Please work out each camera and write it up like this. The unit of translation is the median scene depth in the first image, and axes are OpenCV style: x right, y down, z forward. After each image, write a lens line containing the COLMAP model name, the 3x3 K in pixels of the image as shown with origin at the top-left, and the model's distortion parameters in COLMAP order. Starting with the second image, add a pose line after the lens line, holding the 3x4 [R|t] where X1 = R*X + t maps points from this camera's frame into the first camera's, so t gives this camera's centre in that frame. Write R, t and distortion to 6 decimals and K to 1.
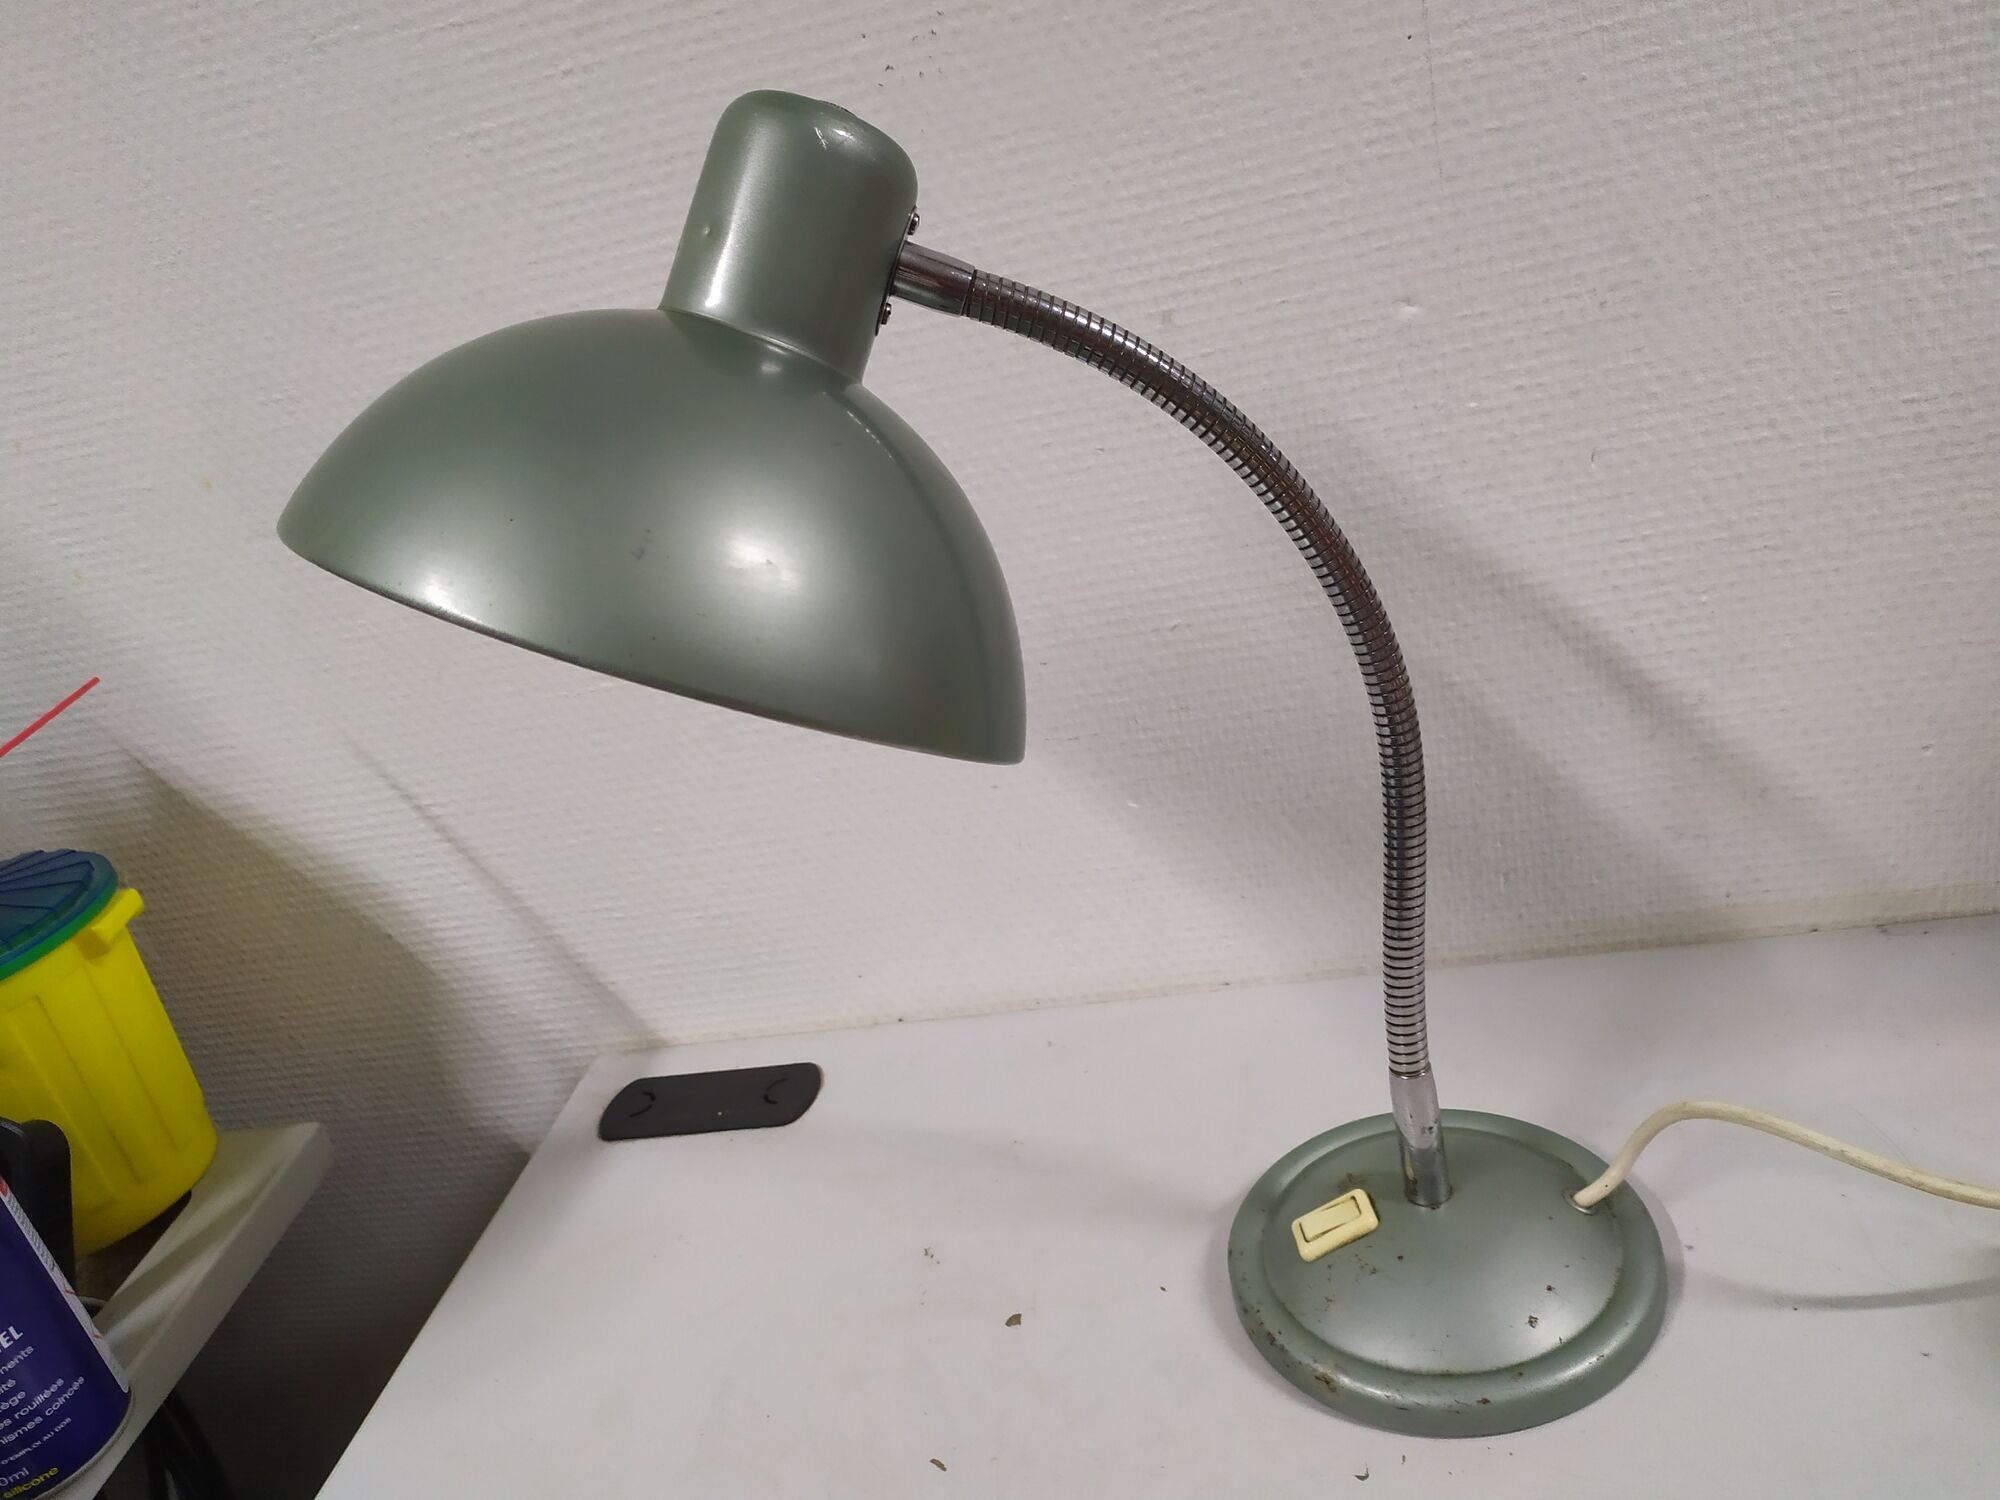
lens RADIAL K [[1583.3, 0, 992.5], [0, 1583.3, 763.7], [0, 0, 1]] dist [0.041383, -0.060425]
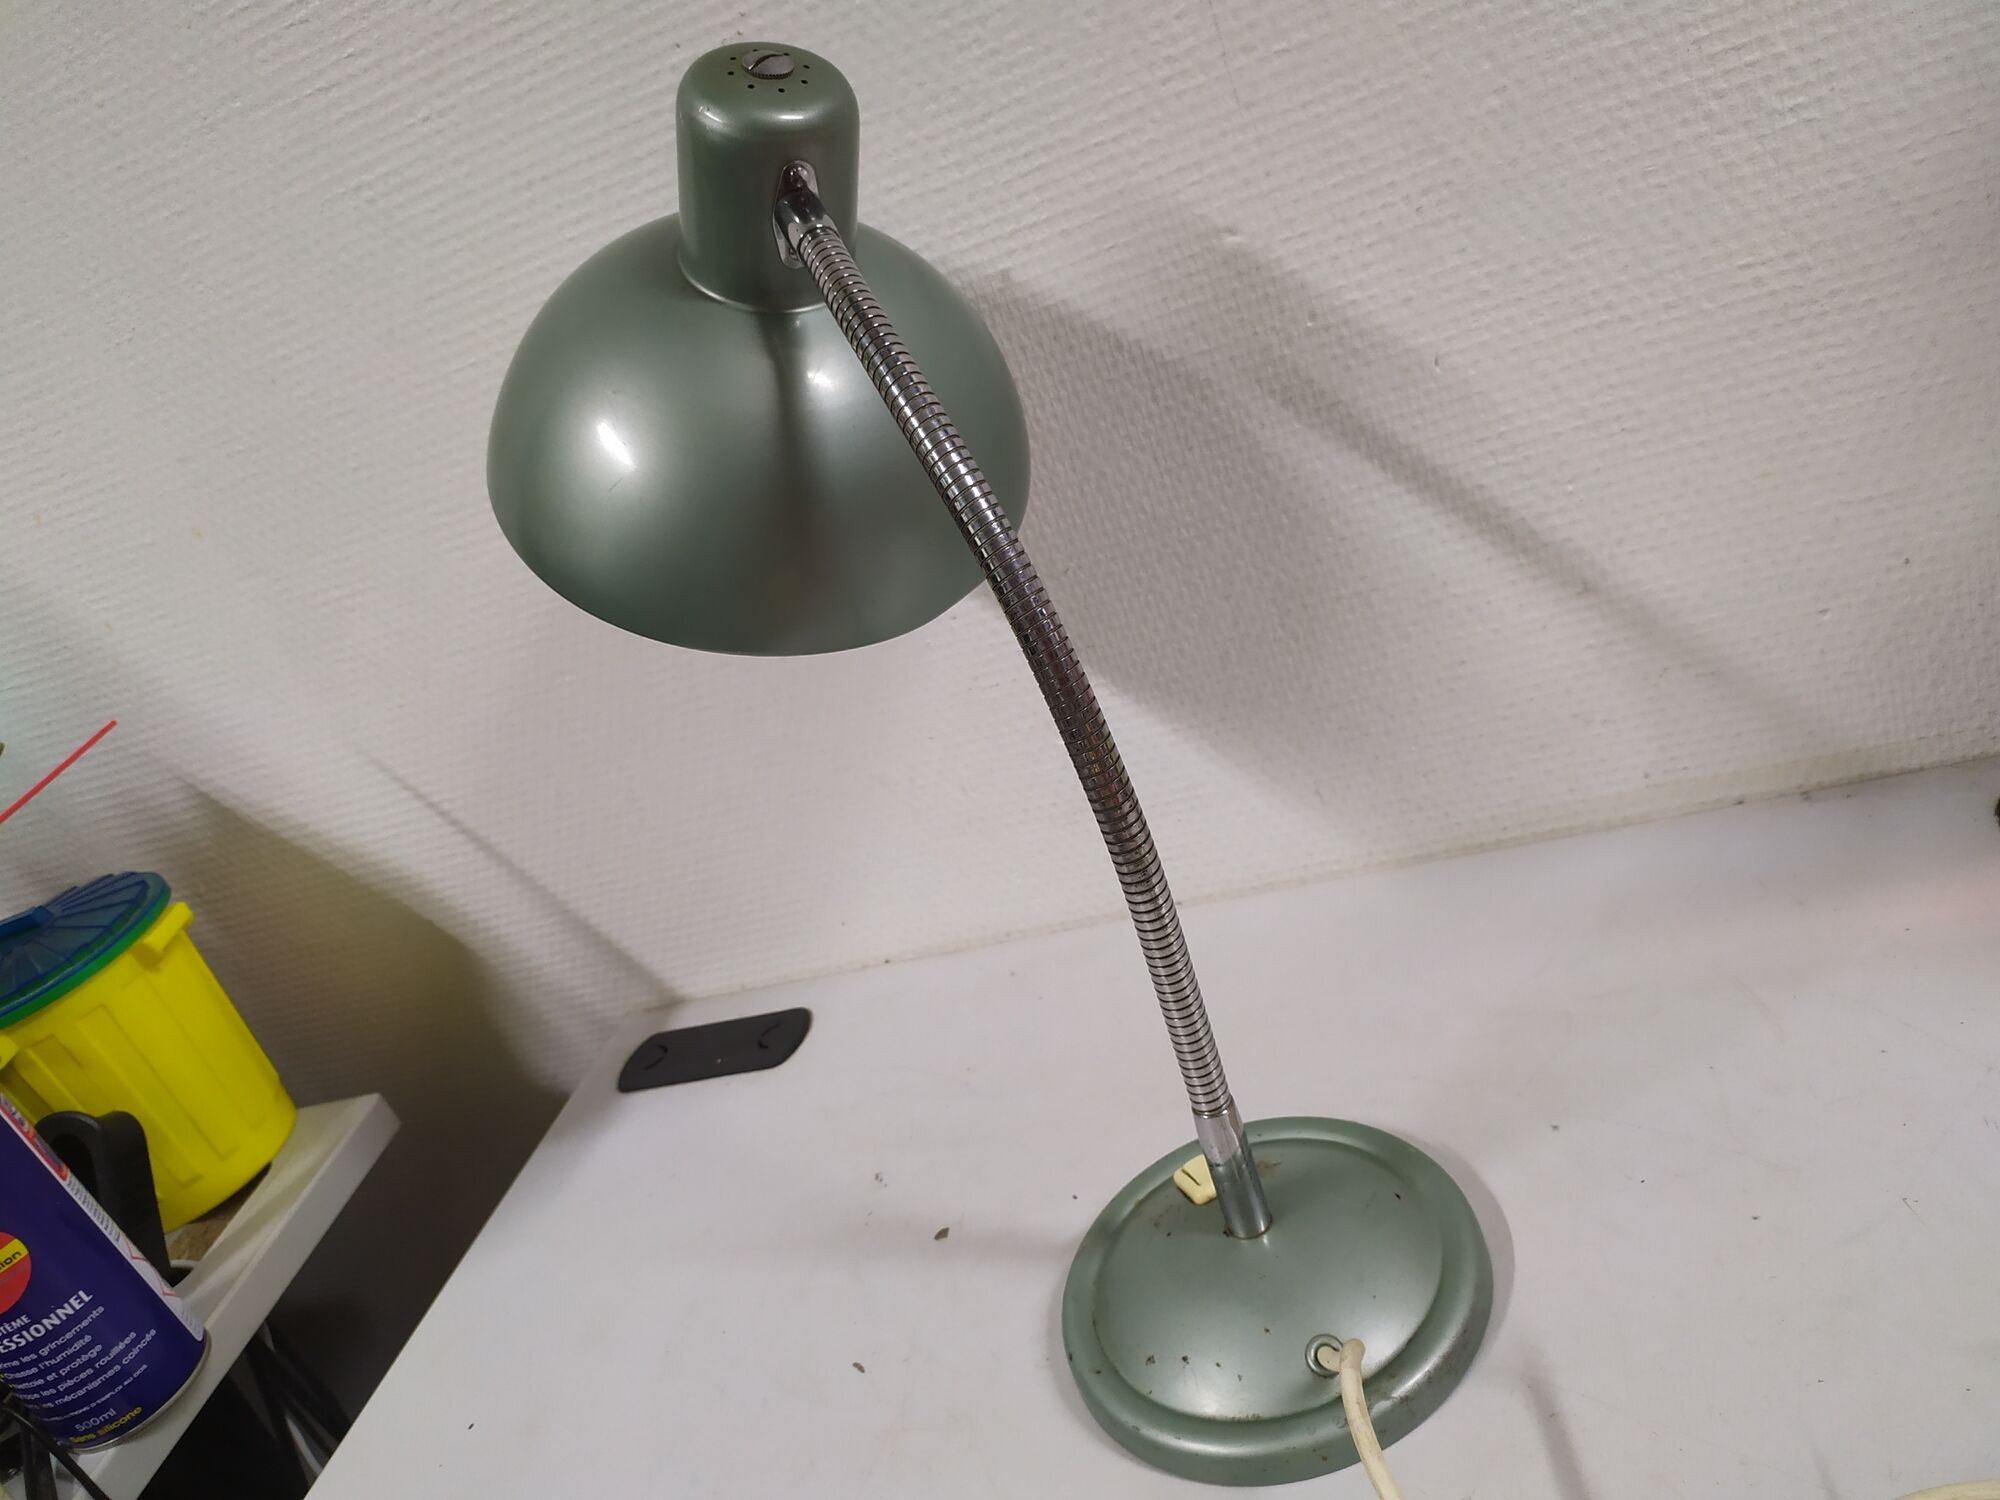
lens RADIAL K [[1565.8, 0, 984.3], [0, 1565.8, 783.2], [0, 0, 1]] dist [0.046905, -0.073674]
pose [[0.988490, -0.092784, -0.119490, 0.189782], [0.099760, 0.993557, 0.053781, -0.009539], [0.113730, -0.065083, 0.991378, -0.037316]]
